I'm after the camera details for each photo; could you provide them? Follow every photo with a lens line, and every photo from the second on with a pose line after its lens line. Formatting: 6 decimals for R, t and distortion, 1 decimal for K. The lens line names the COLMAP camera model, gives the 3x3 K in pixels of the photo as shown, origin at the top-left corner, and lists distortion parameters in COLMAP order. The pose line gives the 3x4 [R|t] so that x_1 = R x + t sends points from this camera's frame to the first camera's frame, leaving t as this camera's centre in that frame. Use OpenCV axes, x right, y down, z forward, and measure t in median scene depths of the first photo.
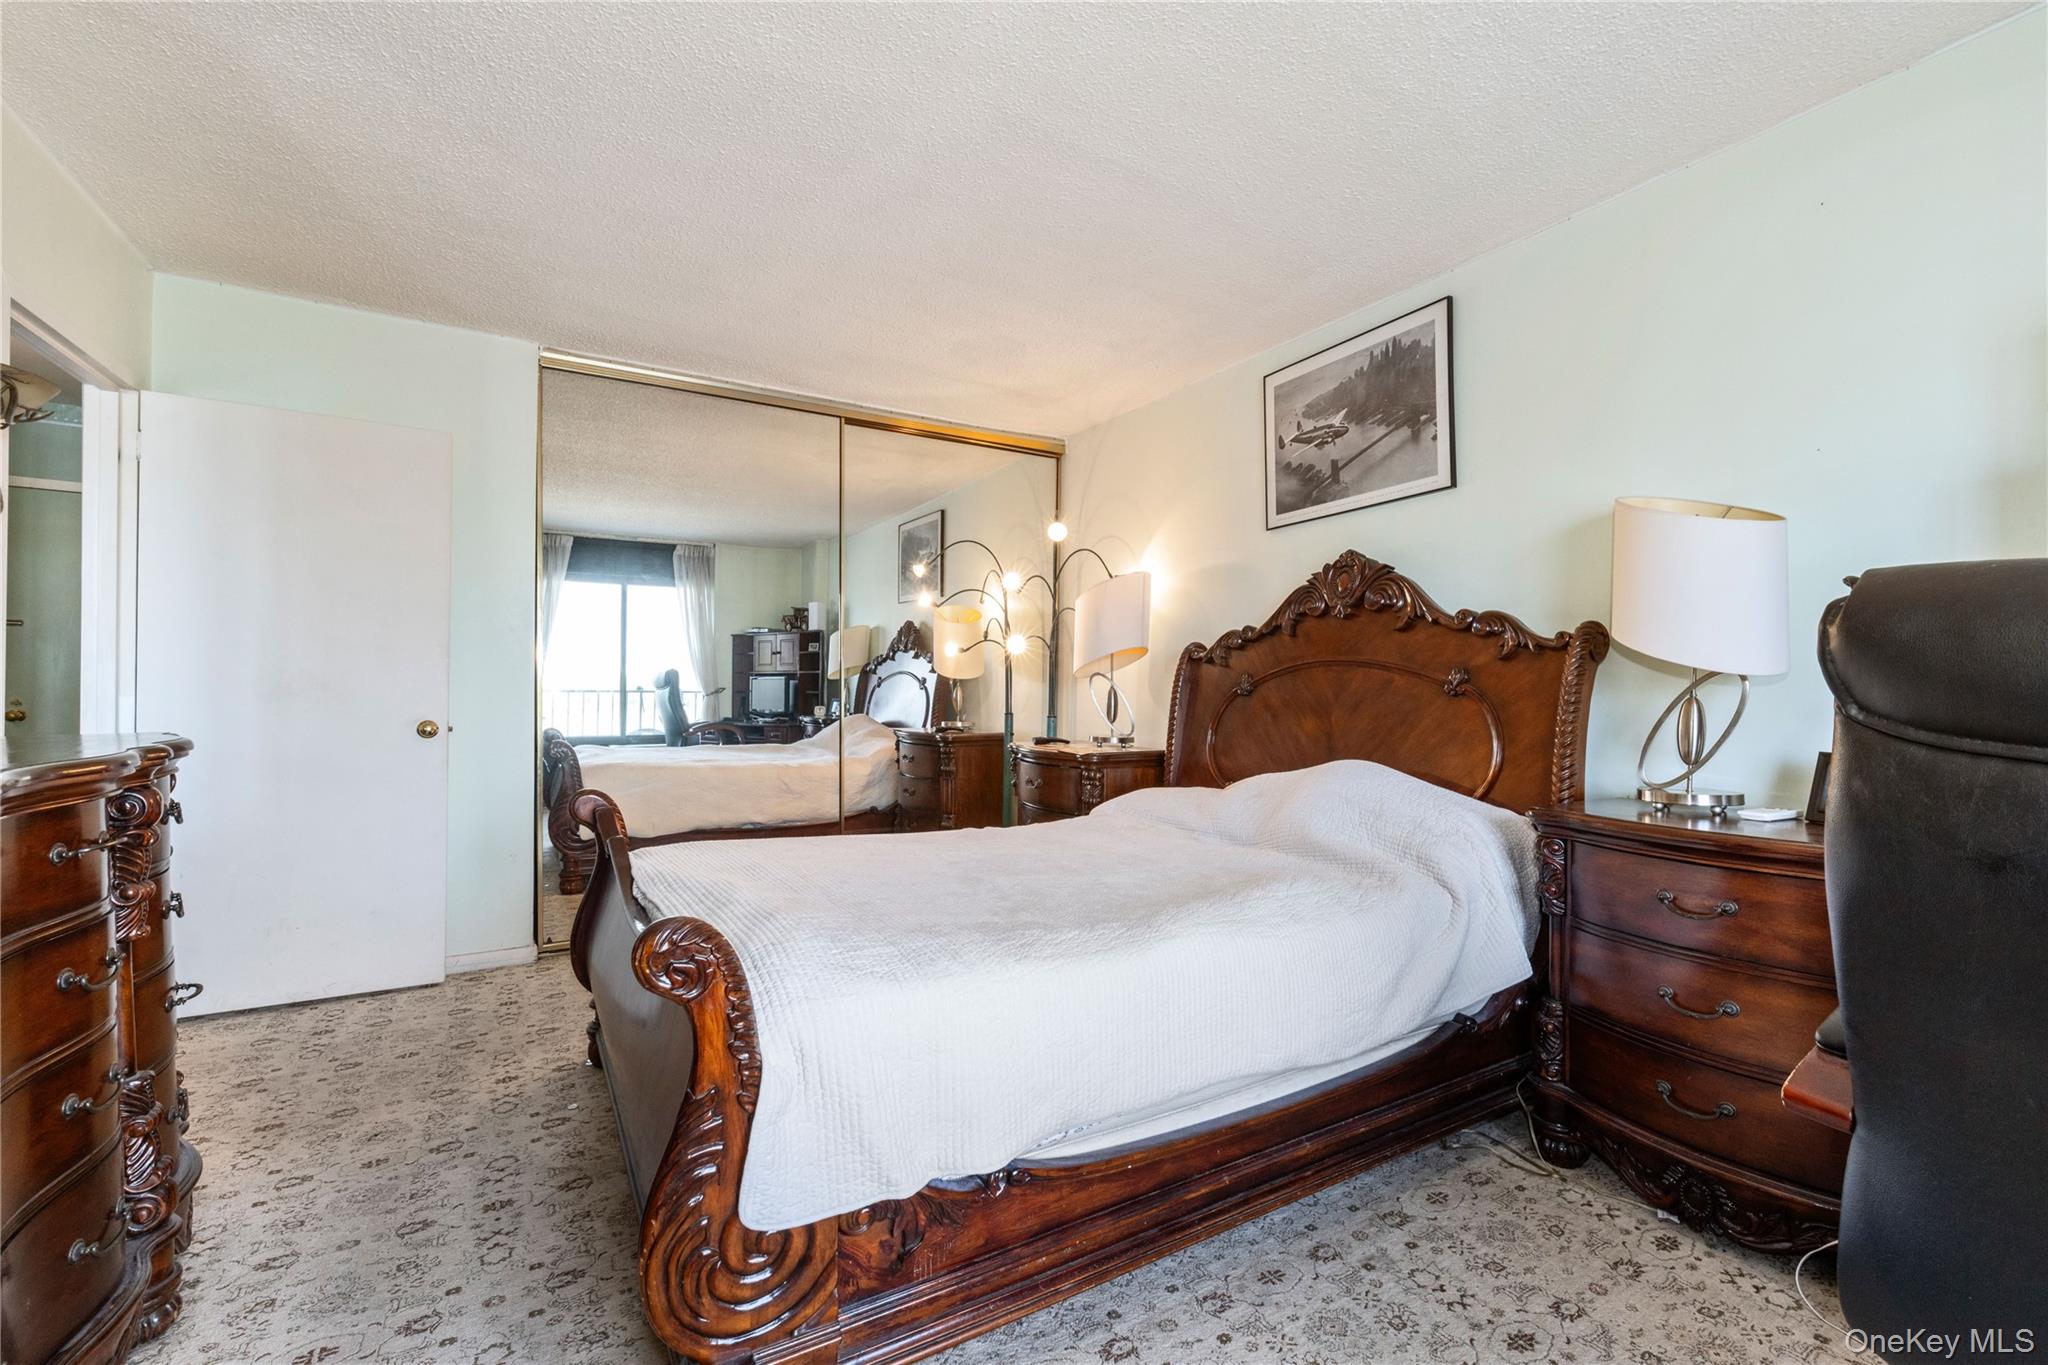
lens RADIAL K [[878.5, 0, 1041.7], [0, 878.5, 680.1], [0, 0, 1]] dist [0.008160, -0.001437]
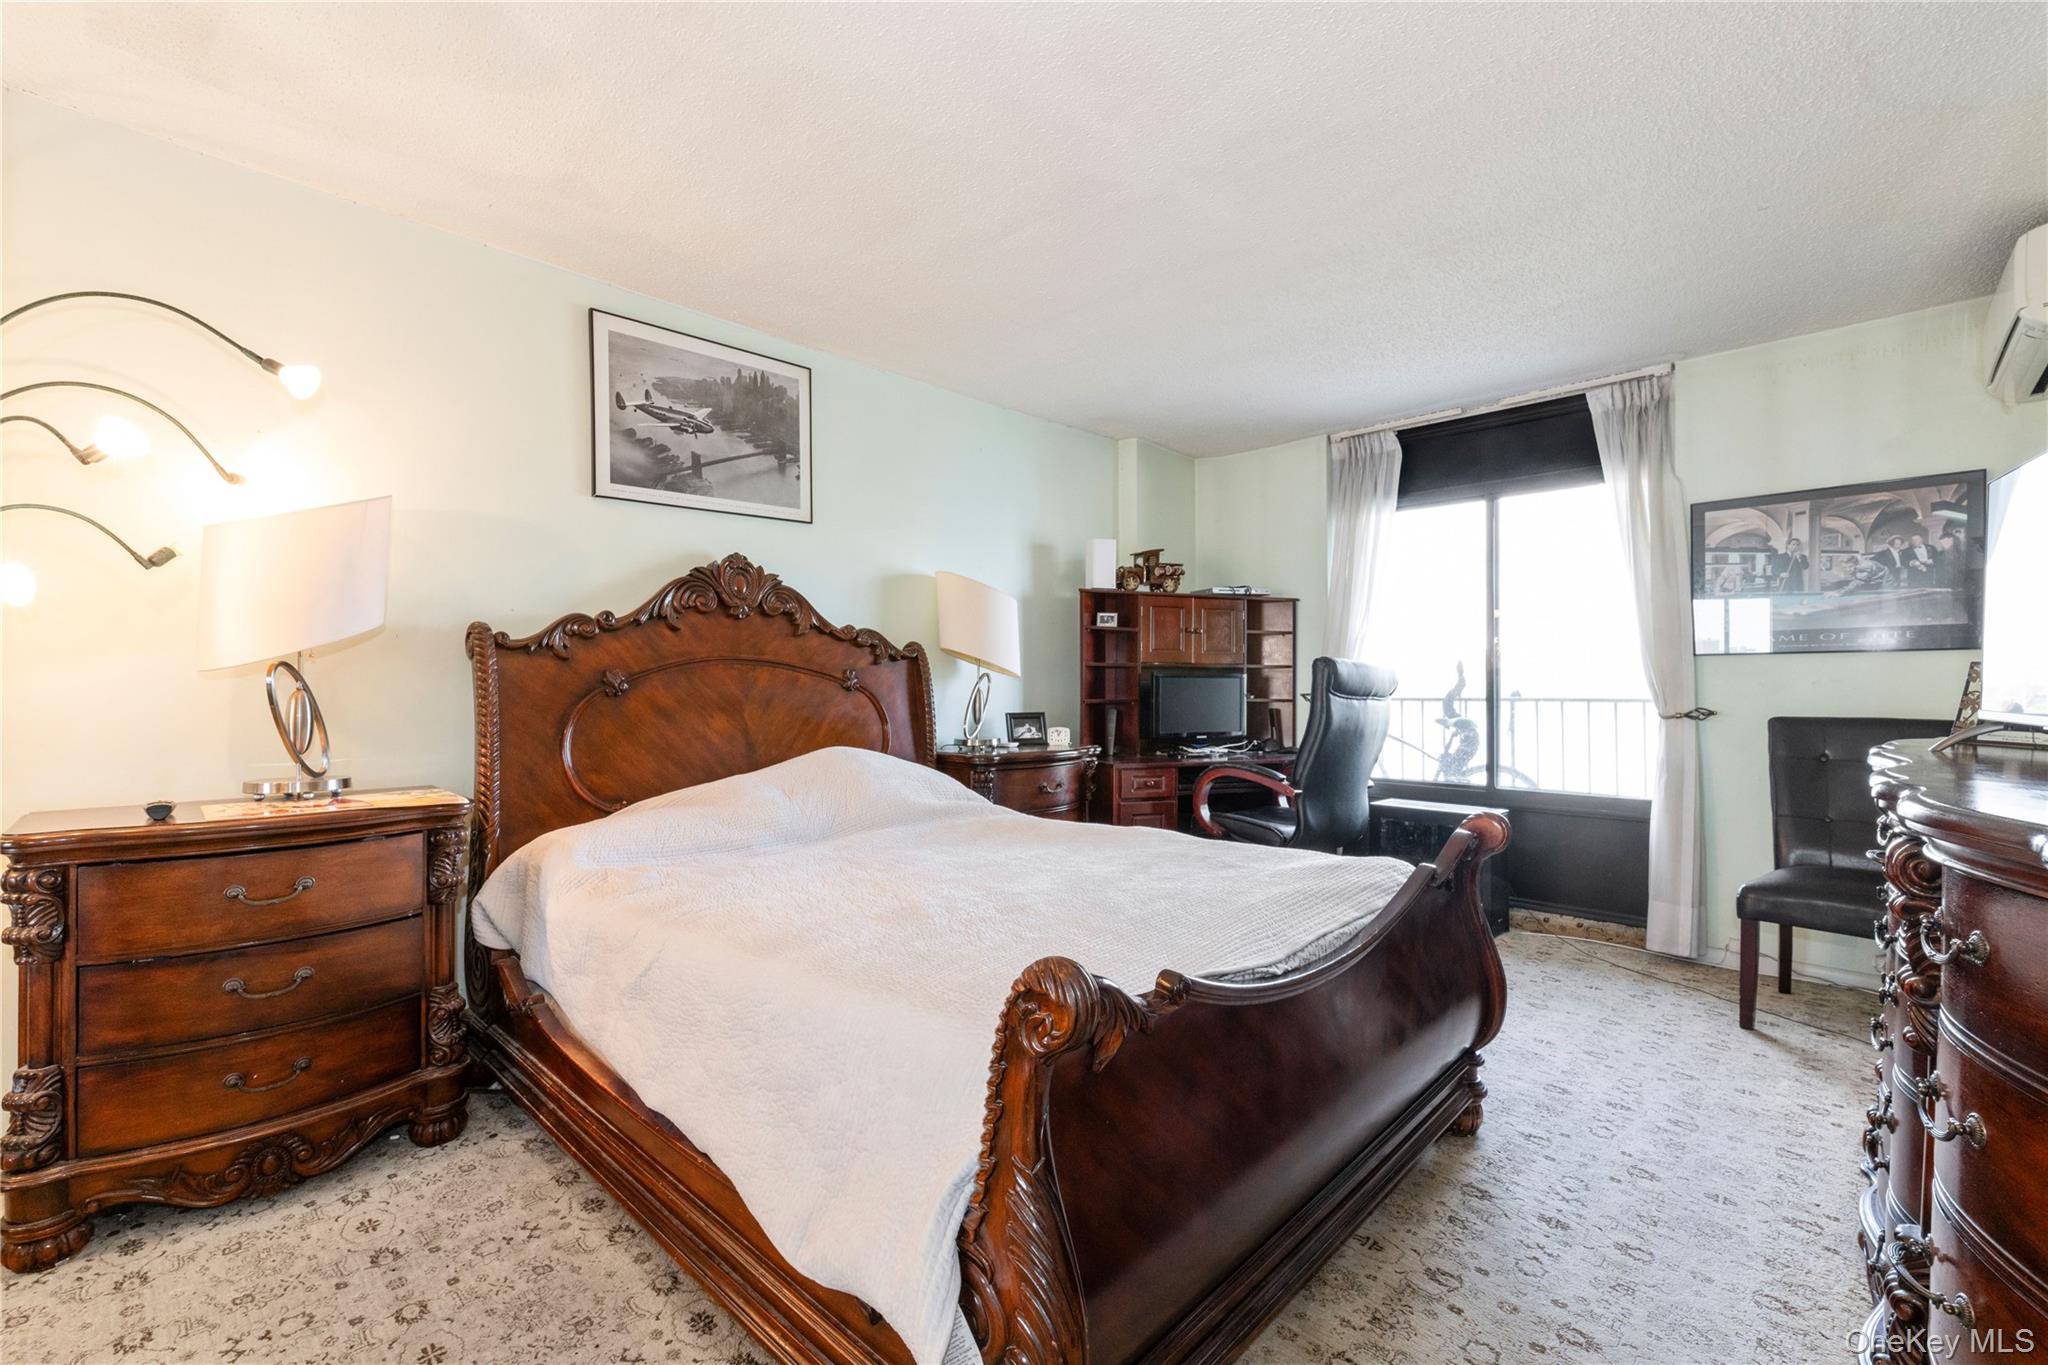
lens RADIAL K [[878.5, 0, 1040.6], [0, 878.5, 682.2], [0, 0, 1]] dist [0.008160, -0.001437]
pose [[-0.271835, -0.008281, 0.962308, -0.743172], [-0.007732, 0.999949, 0.006421, -0.004455], [-0.962313, -0.005695, -0.271885, 0.926211]]
